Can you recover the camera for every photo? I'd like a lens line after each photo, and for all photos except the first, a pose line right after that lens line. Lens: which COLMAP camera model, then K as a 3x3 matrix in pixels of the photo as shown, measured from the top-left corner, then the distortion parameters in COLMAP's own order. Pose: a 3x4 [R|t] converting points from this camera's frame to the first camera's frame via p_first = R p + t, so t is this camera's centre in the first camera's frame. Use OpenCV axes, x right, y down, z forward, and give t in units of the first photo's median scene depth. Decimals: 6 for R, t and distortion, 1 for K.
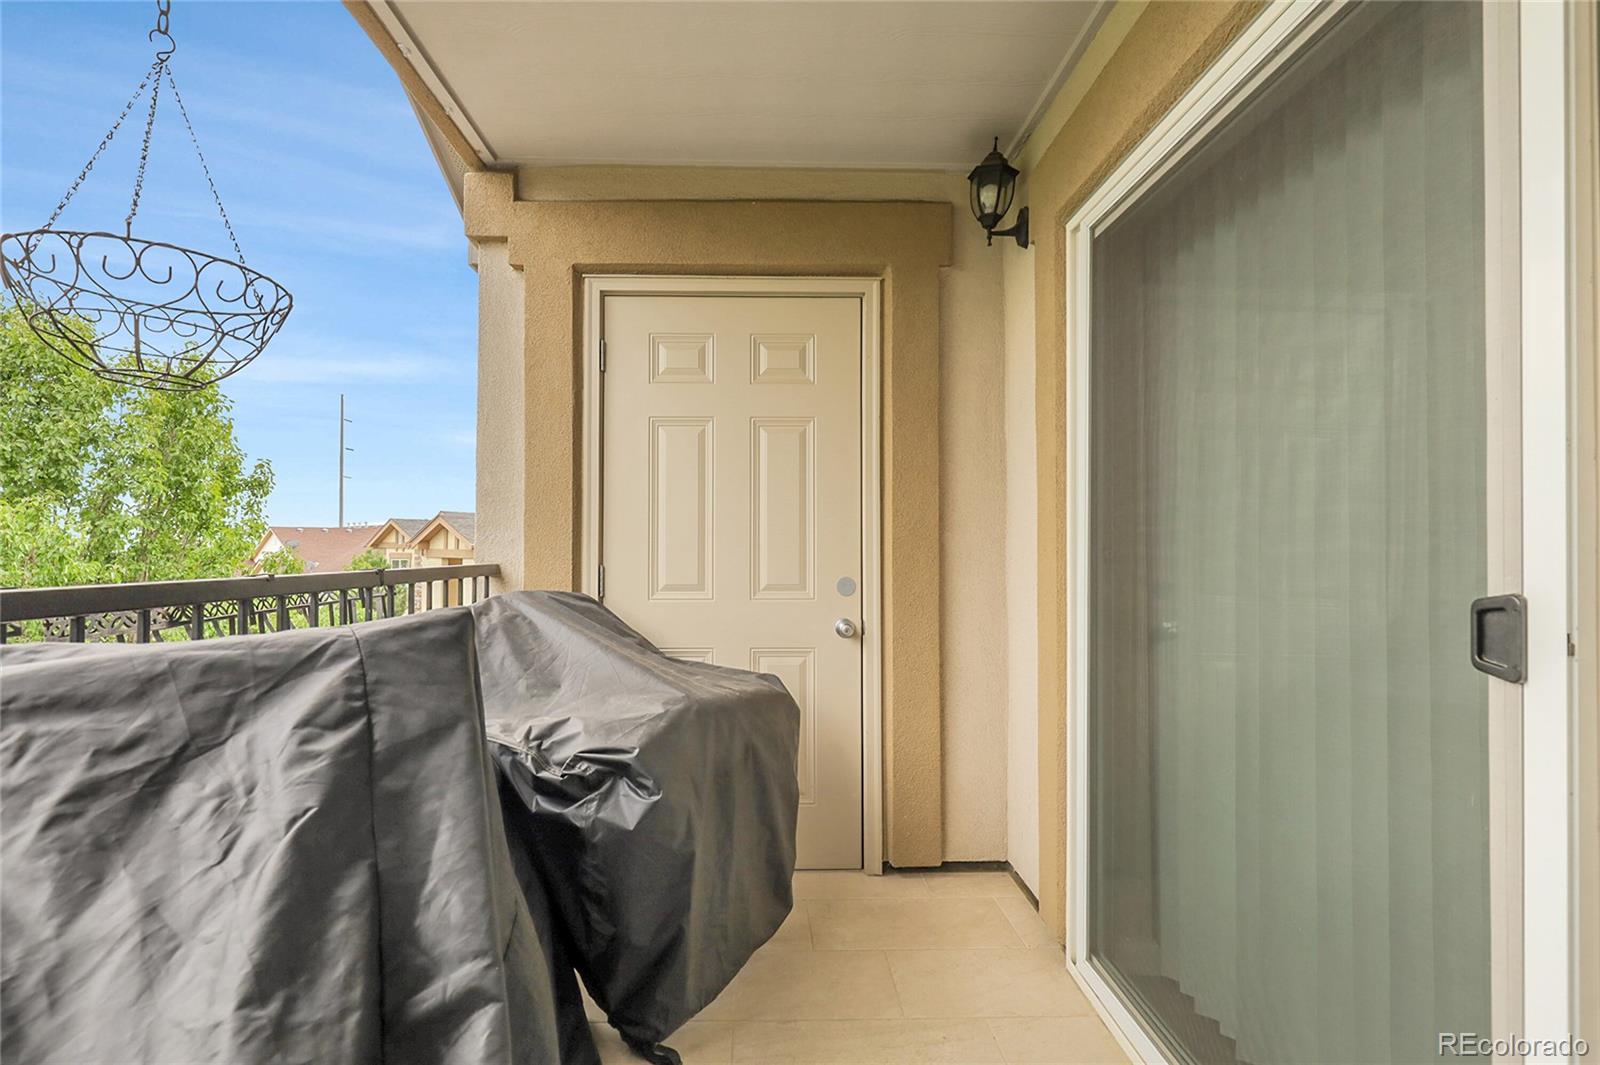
lens RADIAL K [[750.2, 0, 771.6], [0, 750.2, 529.0], [0, 0, 1]] dist [0.001758, 0.000230]
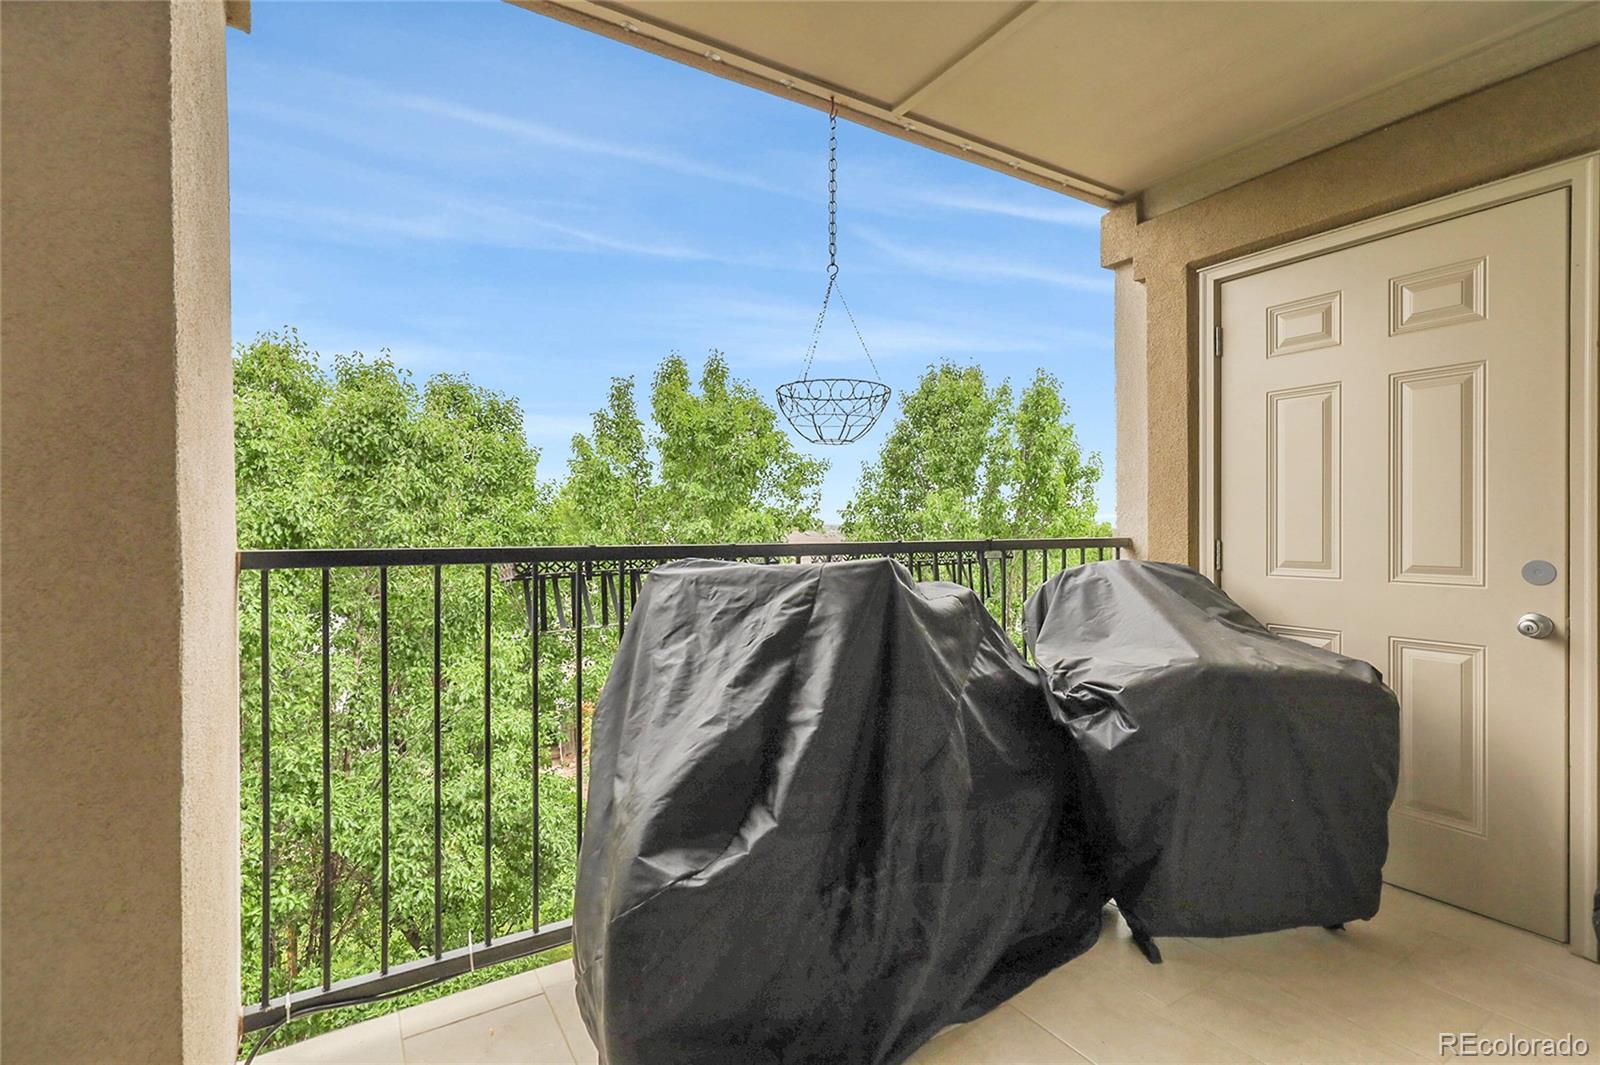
lens RADIAL K [[719.0, 0, 800.3], [0, 719.0, 529.6], [0, 0, 1]] dist [-0.000714, -0.000151]
pose [[0.511612, 0.003609, -0.859209, 0.347009], [0.025081, 0.999502, 0.019133, -0.001105], [0.858851, -0.031339, 0.511267, -0.027913]]
